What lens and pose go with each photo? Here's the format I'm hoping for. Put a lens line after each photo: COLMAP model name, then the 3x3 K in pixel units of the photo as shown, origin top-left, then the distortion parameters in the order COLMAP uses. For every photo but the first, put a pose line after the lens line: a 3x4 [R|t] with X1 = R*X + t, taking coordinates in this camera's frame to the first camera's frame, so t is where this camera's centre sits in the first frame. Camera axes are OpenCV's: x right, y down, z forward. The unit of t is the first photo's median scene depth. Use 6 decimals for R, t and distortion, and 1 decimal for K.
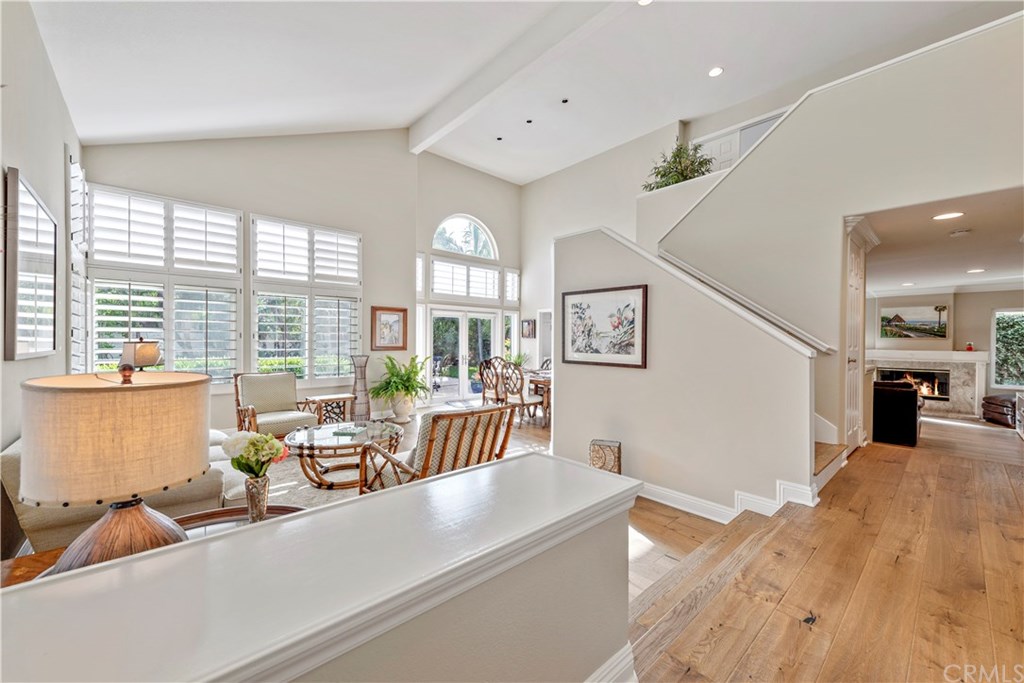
lens RADIAL K [[417.7, 0, 512.7], [0, 417.7, 346.9], [0, 0, 1]] dist [0.013769, -0.000151]
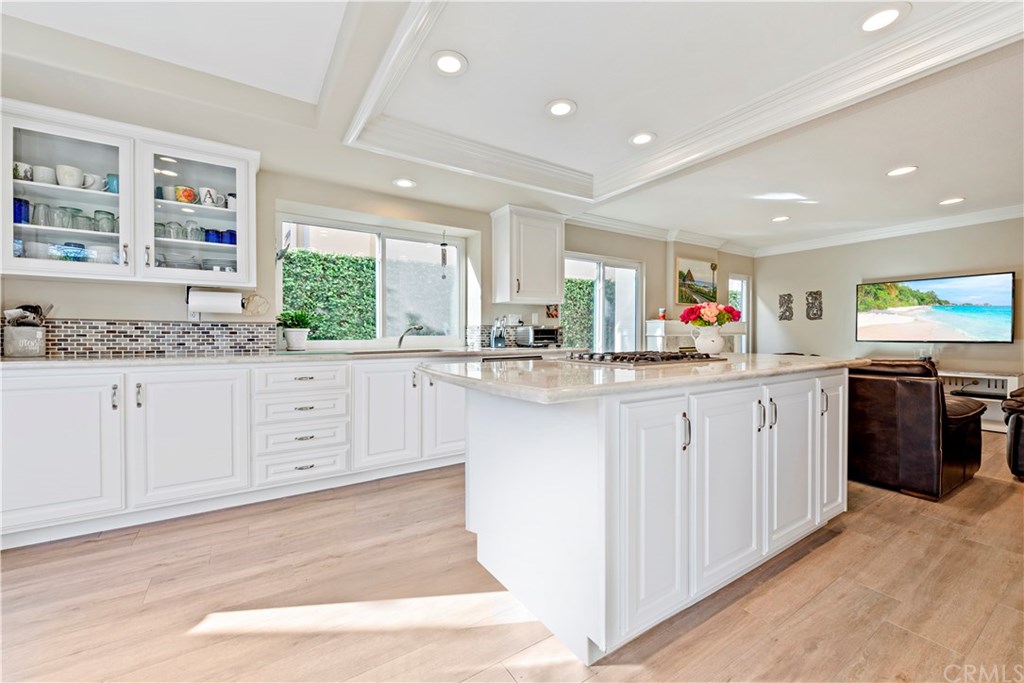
lens RADIAL K [[406.8, 0, 511.1], [0, 406.8, 335.7], [0, 0, 1]] dist [-0.000761, -0.000210]
pose [[0.182819, -0.008200, 0.983112, 0.212471], [0.018148, 0.999823, 0.004965, 0.023970], [-0.982979, 0.016934, 0.182936, 1.234211]]
